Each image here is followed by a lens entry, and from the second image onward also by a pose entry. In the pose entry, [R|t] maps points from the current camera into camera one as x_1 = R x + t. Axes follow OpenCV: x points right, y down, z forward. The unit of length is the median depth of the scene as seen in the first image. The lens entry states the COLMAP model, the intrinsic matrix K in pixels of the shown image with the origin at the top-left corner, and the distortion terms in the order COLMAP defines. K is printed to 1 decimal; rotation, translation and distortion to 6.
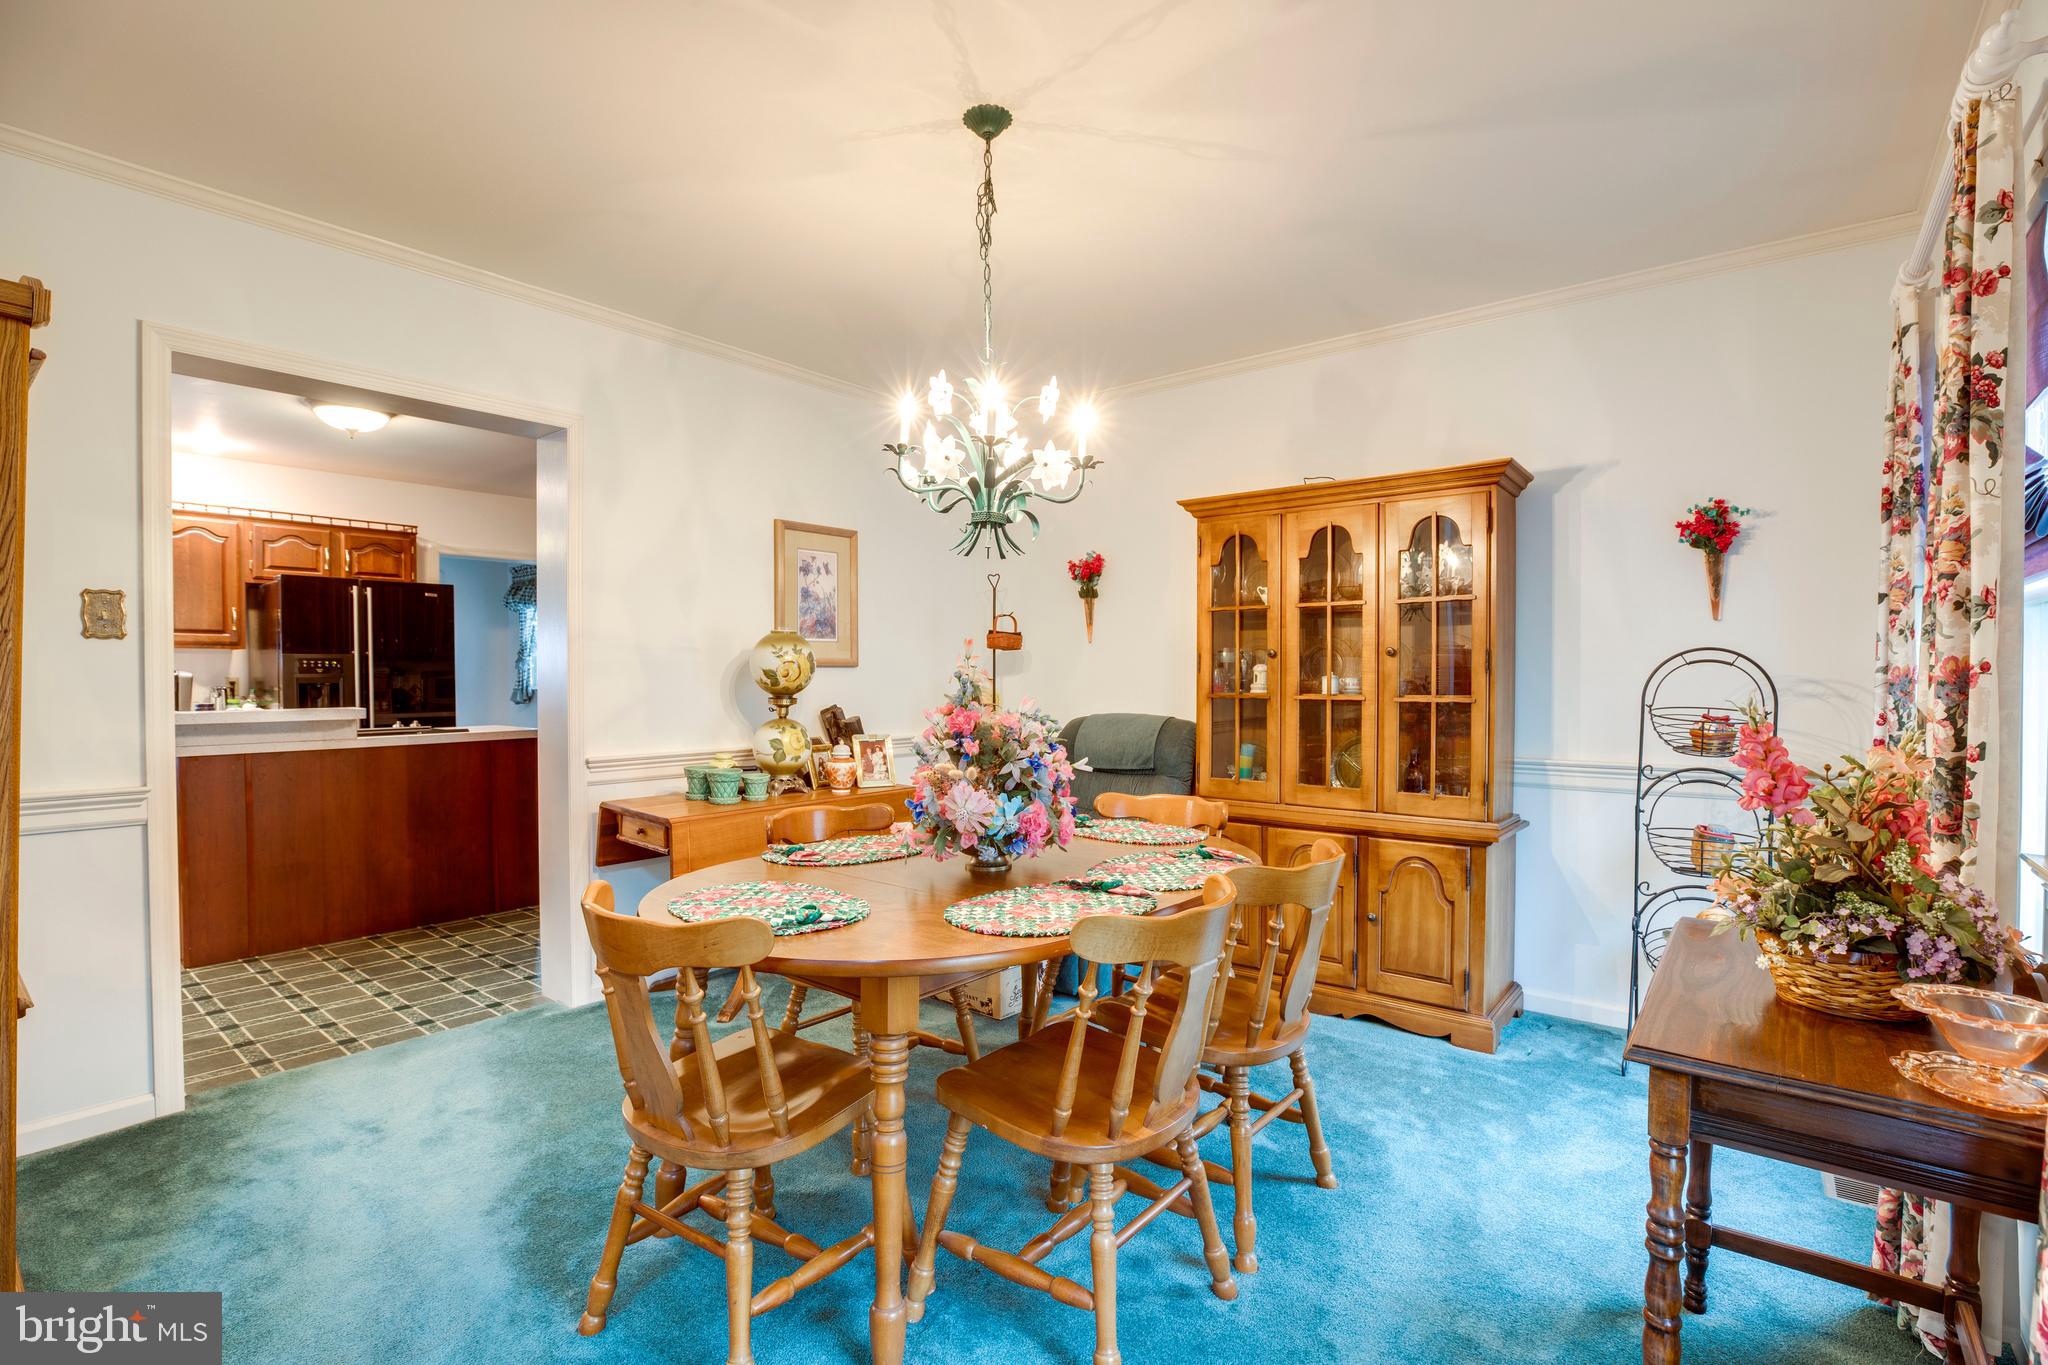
lens RADIAL K [[976.8, 0, 953.7], [0, 976.8, 682.6], [0, 0, 1]] dist [-0.028532, 0.006615]
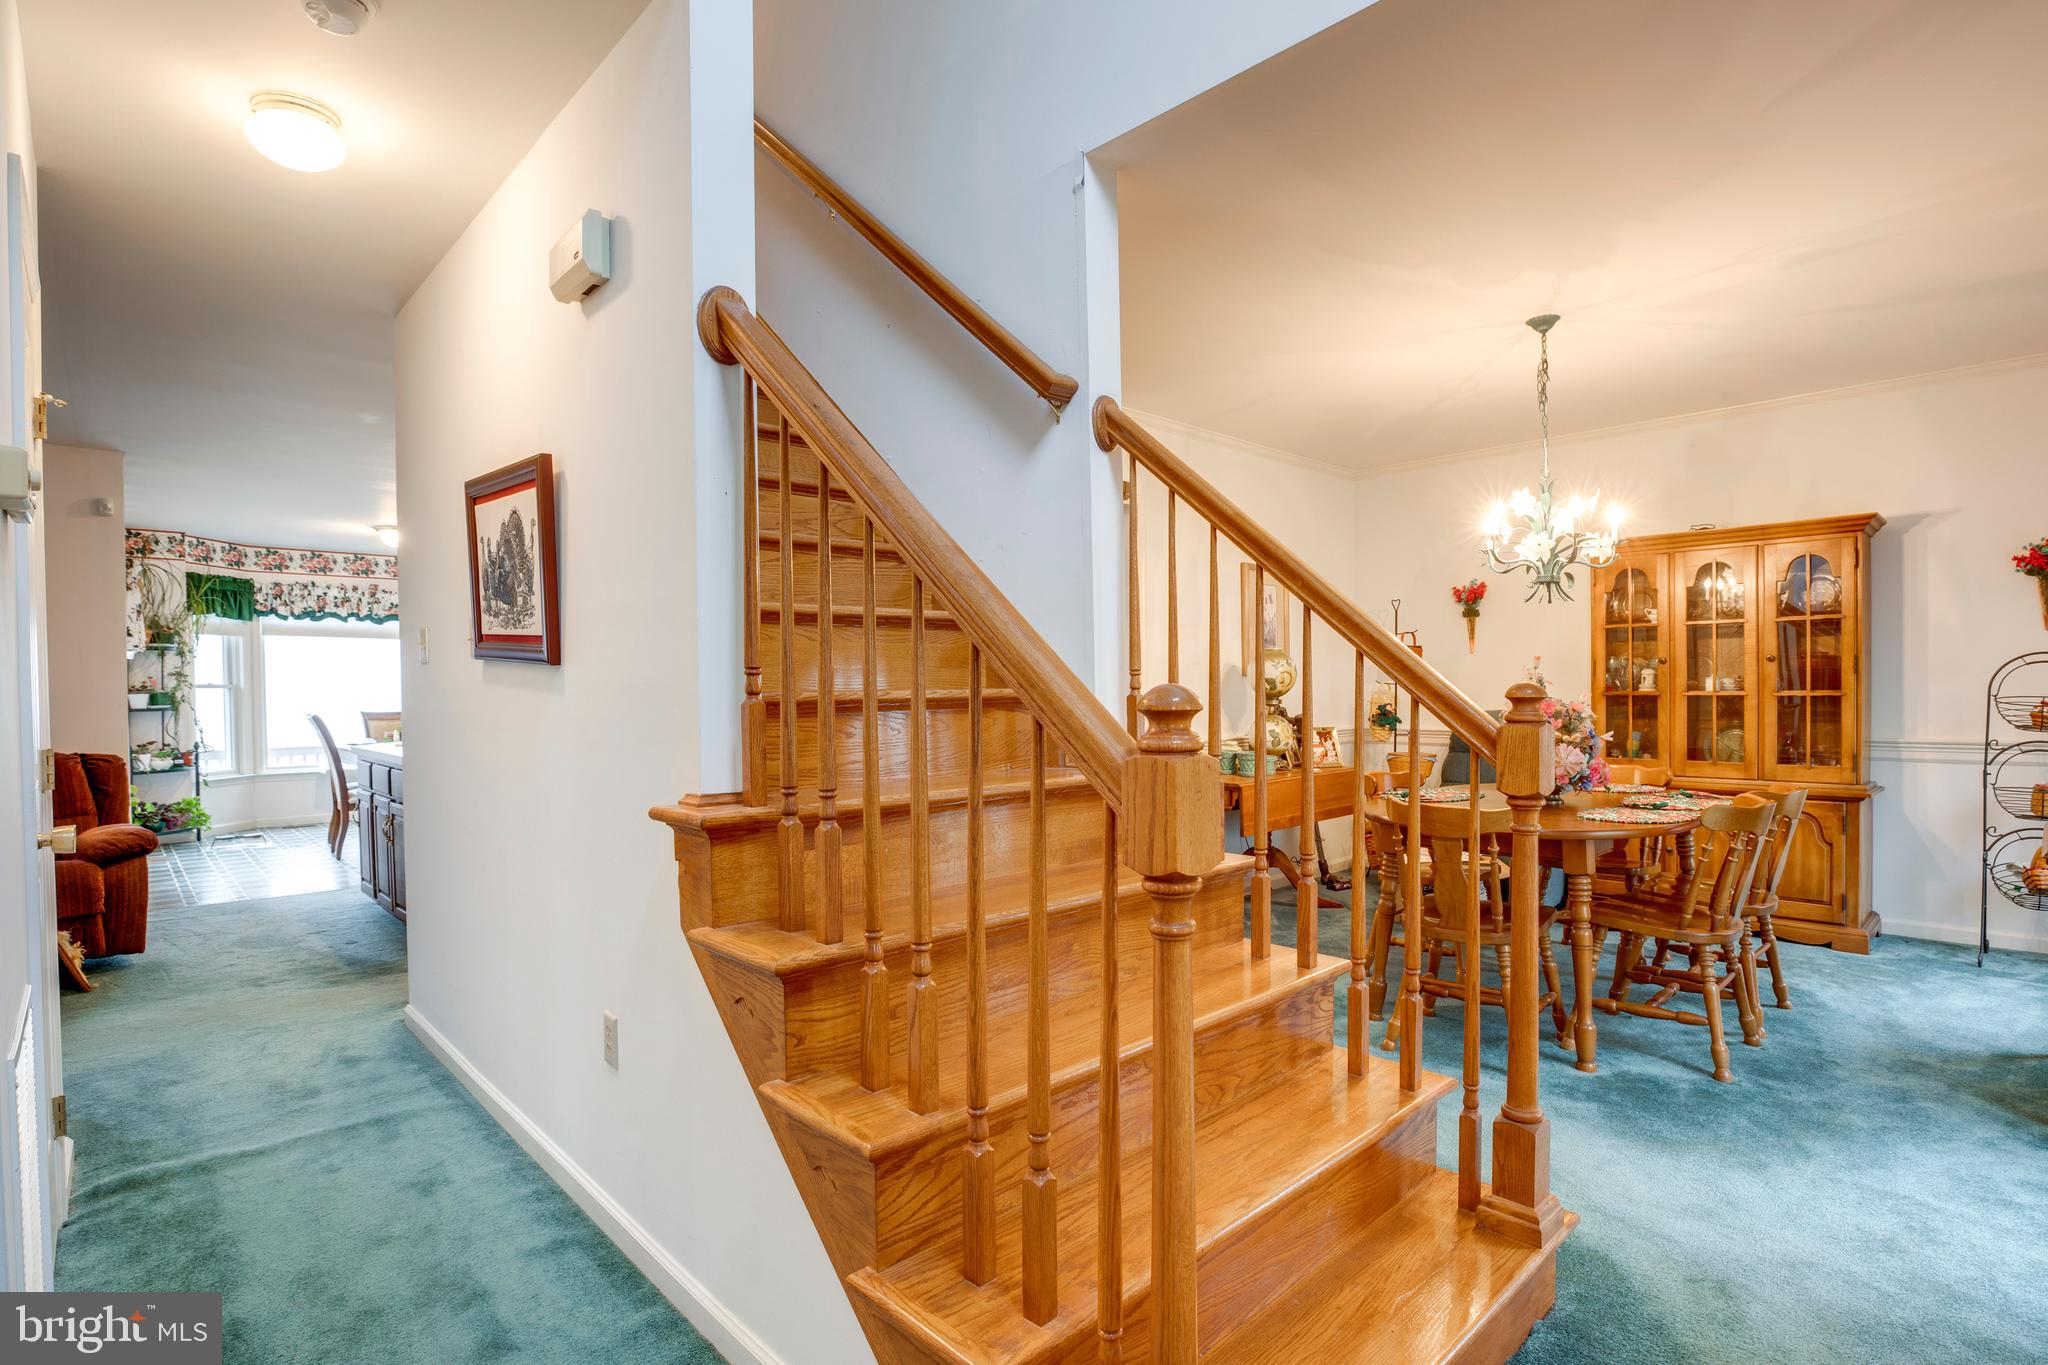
lens RADIAL K [[976.8, 0, 1027.5], [0, 976.8, 697.7], [0, 0, 1]] dist [-0.028532, 0.006615]
pose [[0.992867, -0.012150, -0.118604, -0.405610], [0.012891, 0.999902, 0.005482, 0.001867], [0.118525, -0.006971, 0.992927, -0.425810]]
